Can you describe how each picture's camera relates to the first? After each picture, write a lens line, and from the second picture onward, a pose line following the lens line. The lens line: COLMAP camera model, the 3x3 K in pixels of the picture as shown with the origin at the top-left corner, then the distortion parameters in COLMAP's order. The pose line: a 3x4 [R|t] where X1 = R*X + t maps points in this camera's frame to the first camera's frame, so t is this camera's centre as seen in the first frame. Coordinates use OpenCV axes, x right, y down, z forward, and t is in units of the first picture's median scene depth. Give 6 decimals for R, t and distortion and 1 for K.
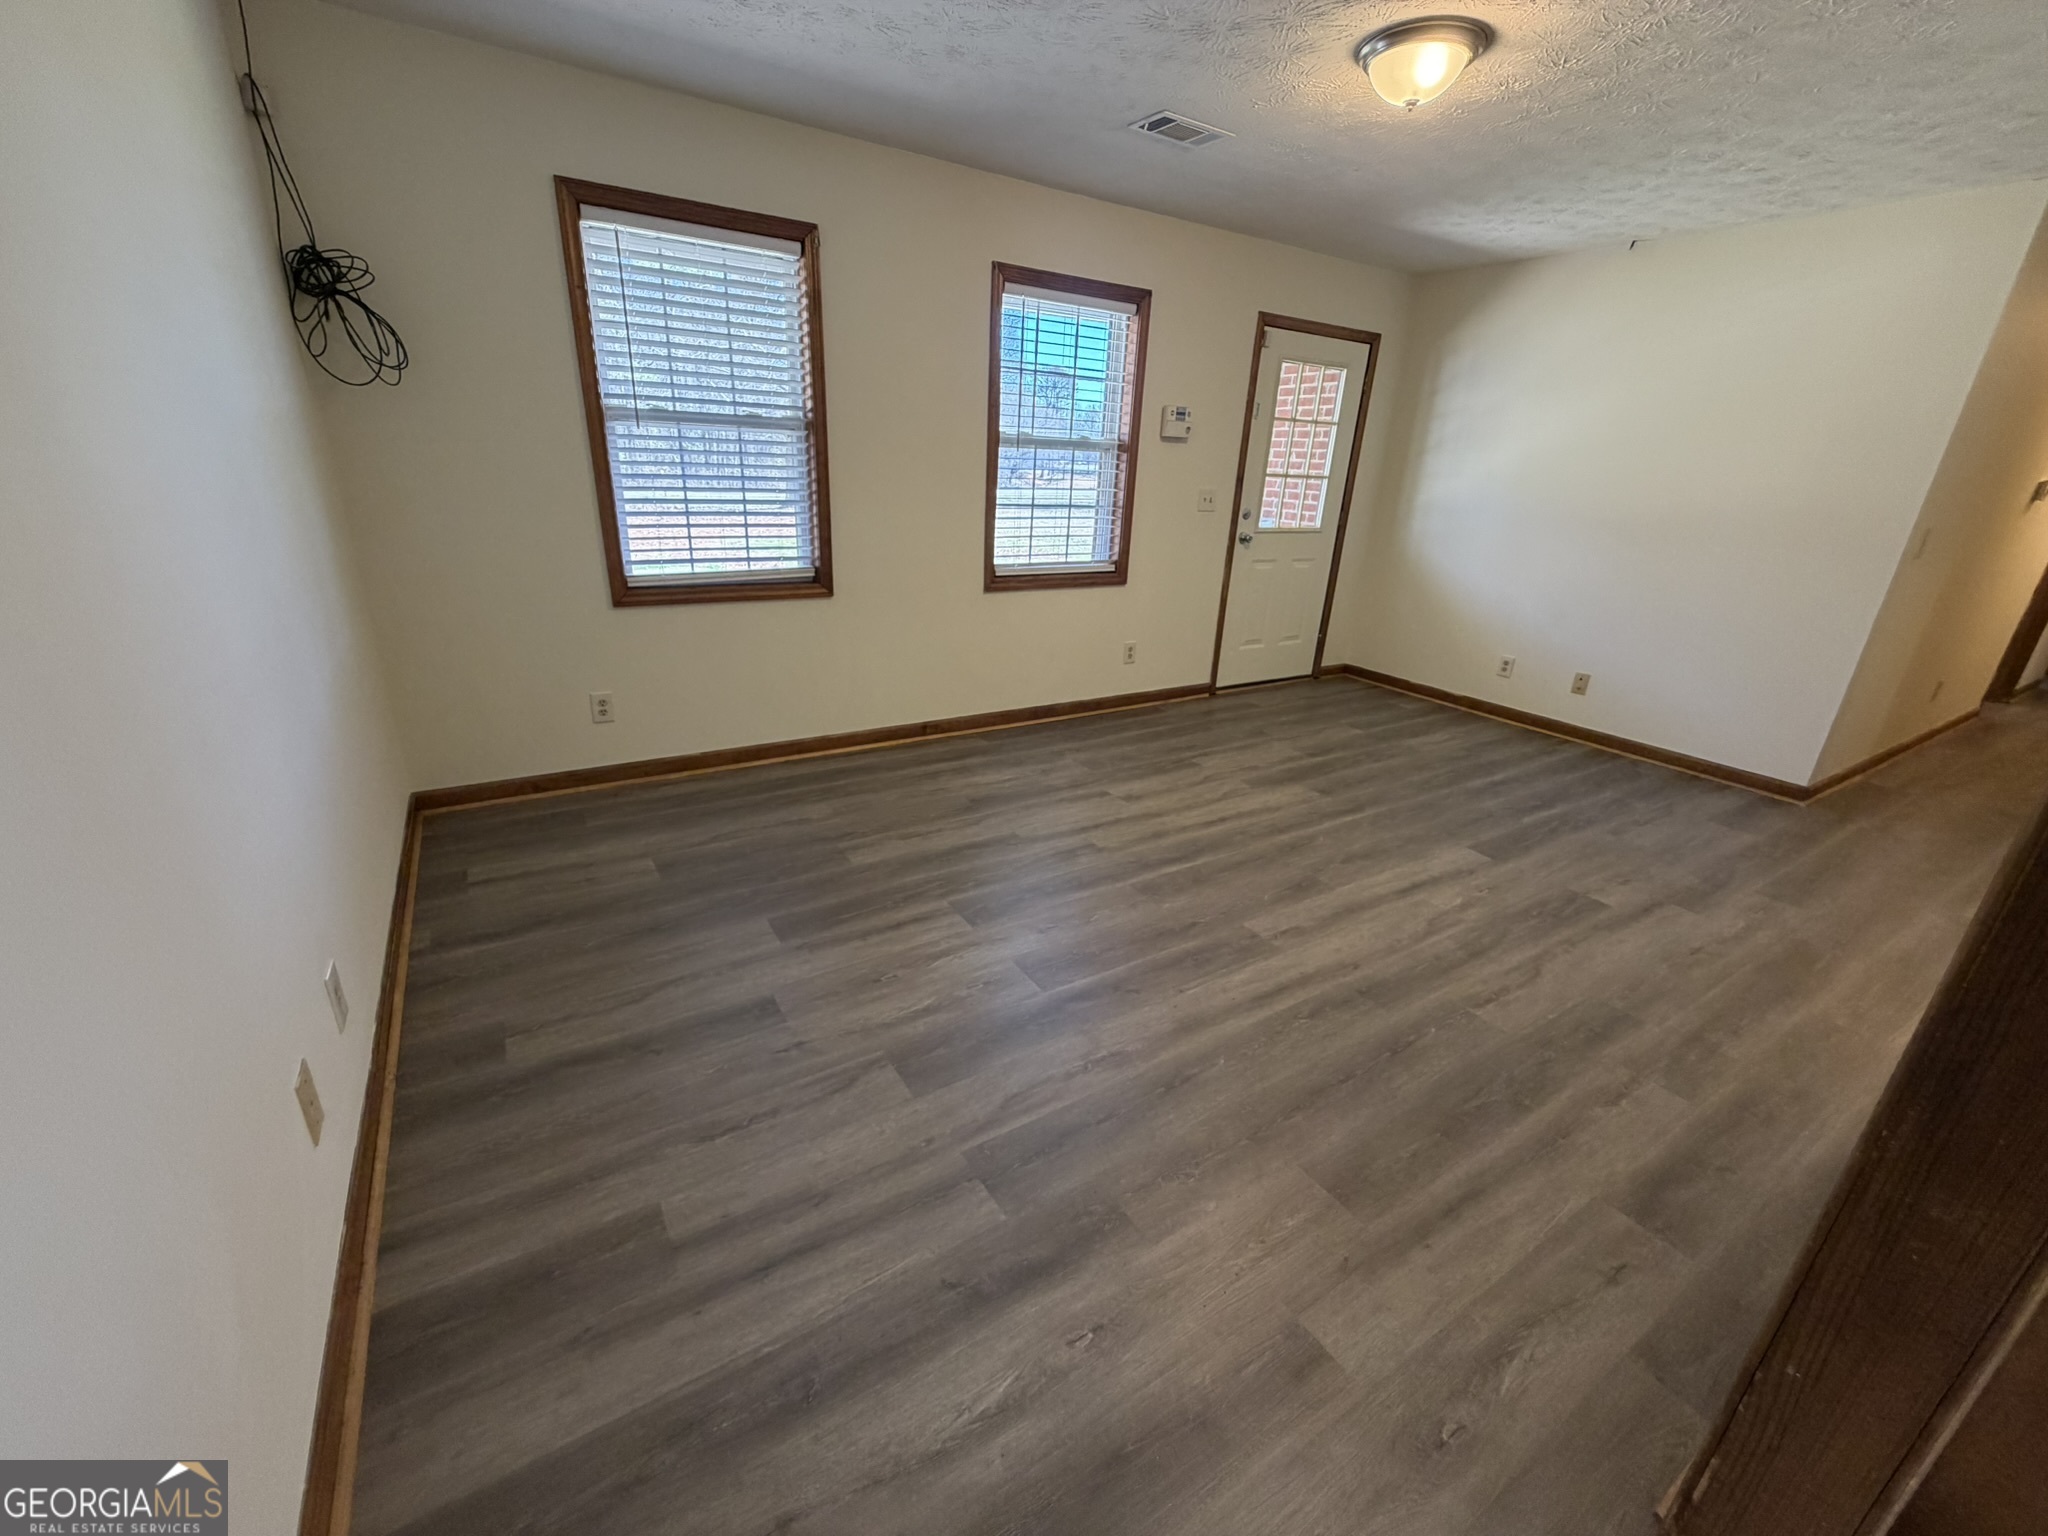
lens RADIAL K [[811.9, 0, 1023.3], [0, 811.9, 723.6], [0, 0, 1]] dist [0.018949, -0.000034]
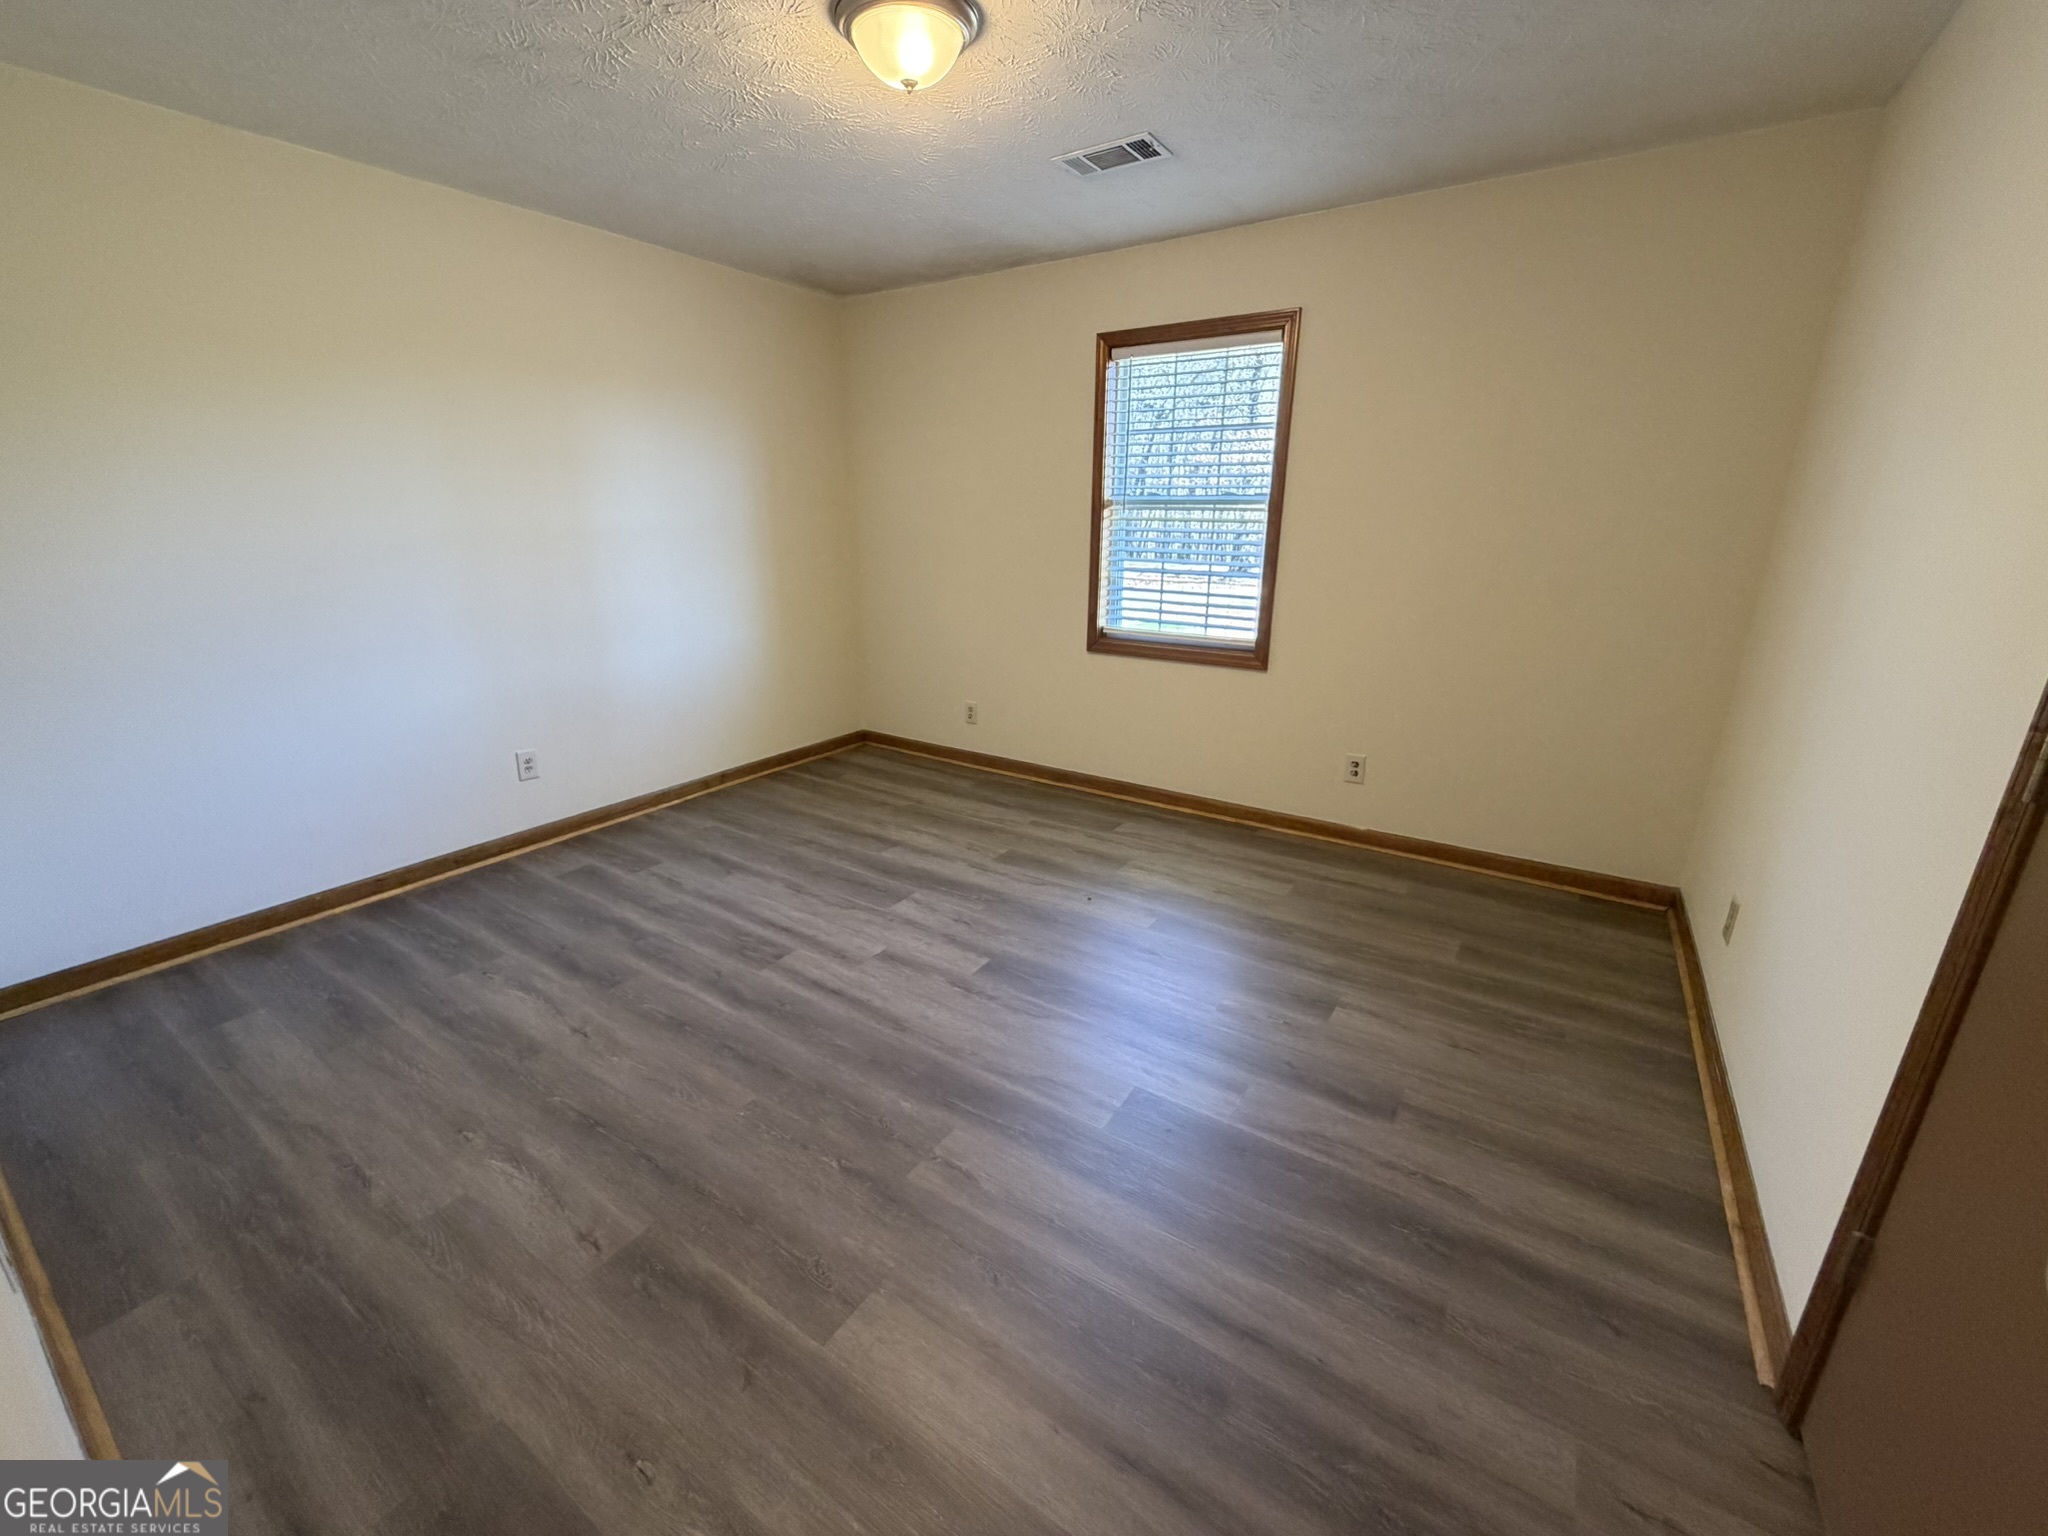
lens RADIAL K [[820.1, 0, 1024.0], [0, 820.1, 768.0], [0, 0, 1]] dist [-0.001068, -0.000096]
pose [[0.413281, 0.220262, -0.883563, 0.849961], [-0.270456, 0.956211, 0.111868, -0.112781], [0.869513, 0.192732, 0.454755, 0.480512]]
